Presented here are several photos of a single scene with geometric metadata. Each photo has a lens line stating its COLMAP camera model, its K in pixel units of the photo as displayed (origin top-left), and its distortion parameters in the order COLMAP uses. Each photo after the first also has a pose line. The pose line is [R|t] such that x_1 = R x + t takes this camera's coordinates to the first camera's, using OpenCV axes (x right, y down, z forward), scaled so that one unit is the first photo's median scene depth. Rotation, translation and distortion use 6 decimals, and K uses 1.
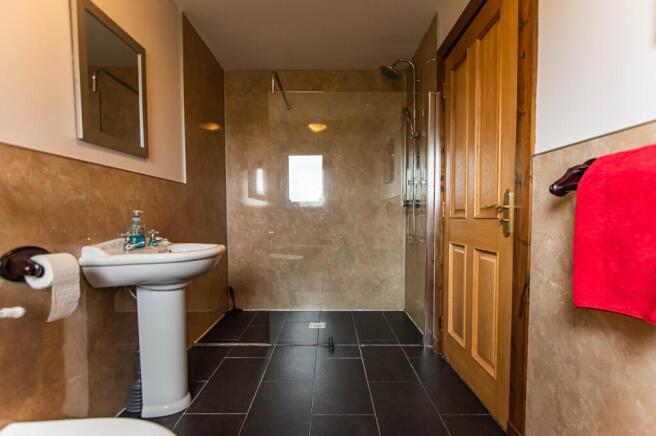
lens RADIAL K [[323.6, 0, 328.0], [0, 323.6, 218.0], [0, 0, 1]] dist [-0.000472, -0.000053]
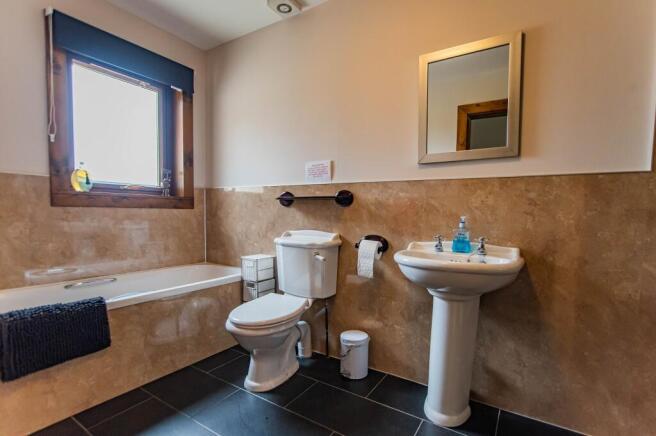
lens RADIAL K [[323.6, 0, 328.0], [0, 323.6, 218.0], [0, 0, 1]] dist [-0.000472, -0.000053]
pose [[-0.530830, 0.007391, -0.847446, 0.665342], [-0.027588, 0.999281, 0.025996, -0.042234], [0.847029, 0.037178, -0.530245, 1.507487]]
